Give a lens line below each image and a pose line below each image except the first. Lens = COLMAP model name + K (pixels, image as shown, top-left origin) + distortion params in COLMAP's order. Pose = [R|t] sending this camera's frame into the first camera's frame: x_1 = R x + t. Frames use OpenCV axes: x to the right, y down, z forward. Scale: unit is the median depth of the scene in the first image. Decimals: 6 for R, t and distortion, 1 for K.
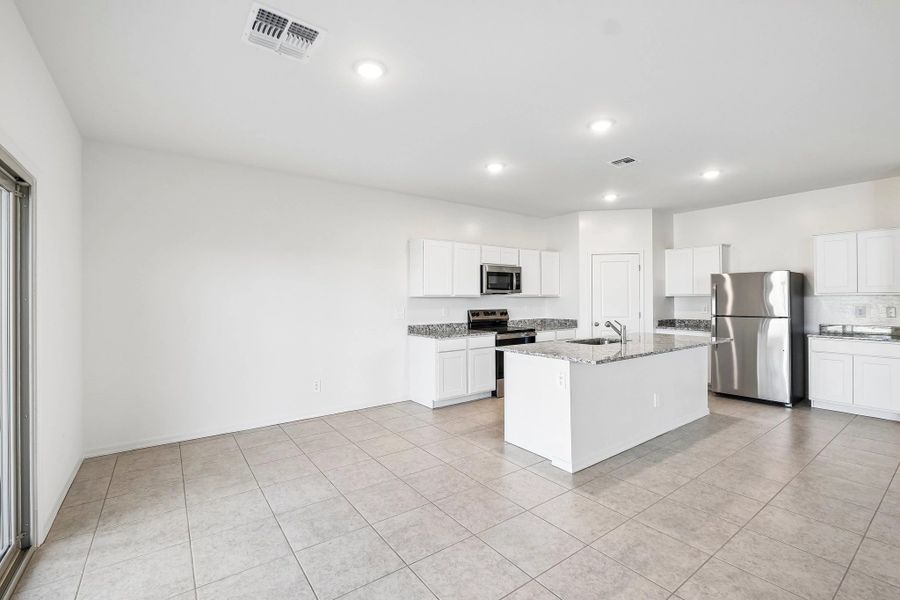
lens RADIAL K [[389.3, 0, 441.7], [0, 389.3, 284.8], [0, 0, 1]] dist [0.002053, -0.000078]
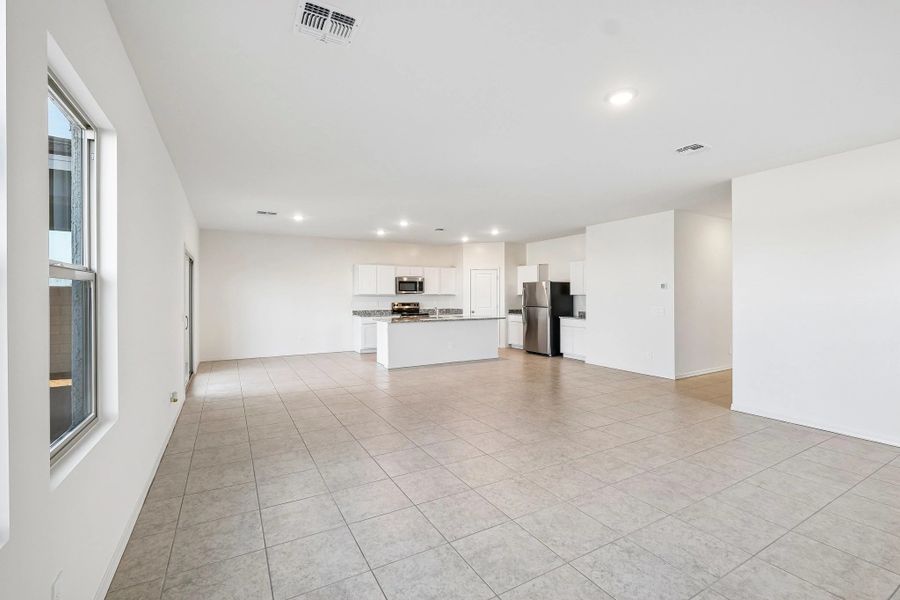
lens RADIAL K [[389.3, 0, 448.3], [0, 389.3, 295.1], [0, 0, 1]] dist [0.002053, -0.000078]
pose [[0.993242, 0.002457, -0.116032, 0.545670], [0.001562, 0.999402, 0.034531, -0.031005], [0.116048, -0.034479, 0.992645, -0.741225]]
